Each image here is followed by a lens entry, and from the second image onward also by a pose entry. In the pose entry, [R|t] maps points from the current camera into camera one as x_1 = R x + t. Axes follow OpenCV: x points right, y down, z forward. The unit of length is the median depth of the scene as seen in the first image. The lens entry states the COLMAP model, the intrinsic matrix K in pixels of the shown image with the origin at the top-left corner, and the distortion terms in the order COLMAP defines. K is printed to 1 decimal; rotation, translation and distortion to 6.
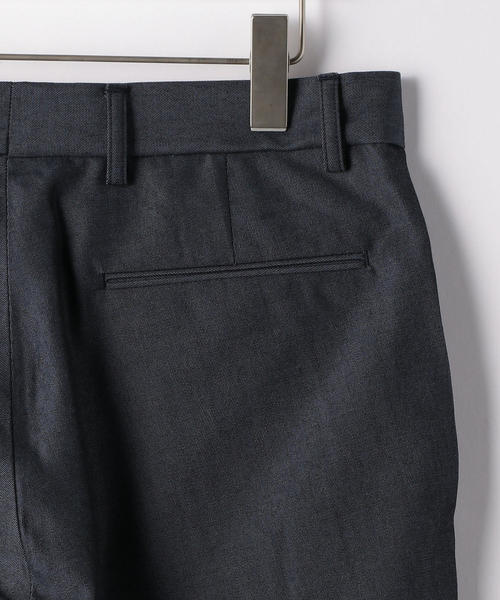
lens RADIAL K [[1947.0, 0, 249.1], [0, 1947.0, 299.9], [0, 0, 1]] dist [0.288393, 0.000000]
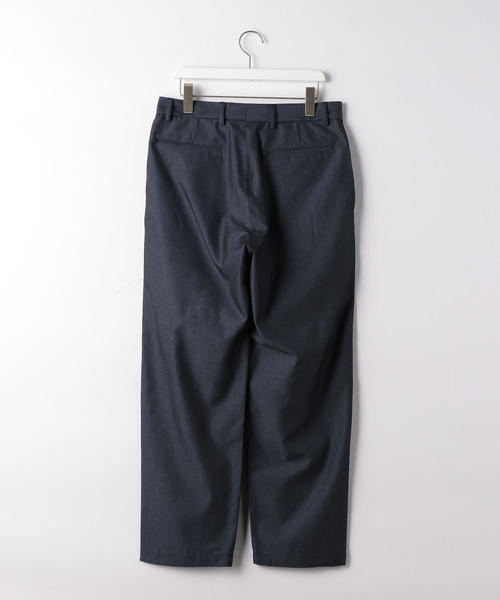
lens RADIAL K [[1356.1, 0, 253.6], [0, 1356.1, 301.7], [0, 0, 1]] dist [0.121532, 0.000000]
pose [[0.999918, 0.004687, 0.011948, -0.140050], [-0.004953, 0.999739, 0.022314, 0.240650], [-0.011840, -0.022372, 0.999680, -1.860177]]
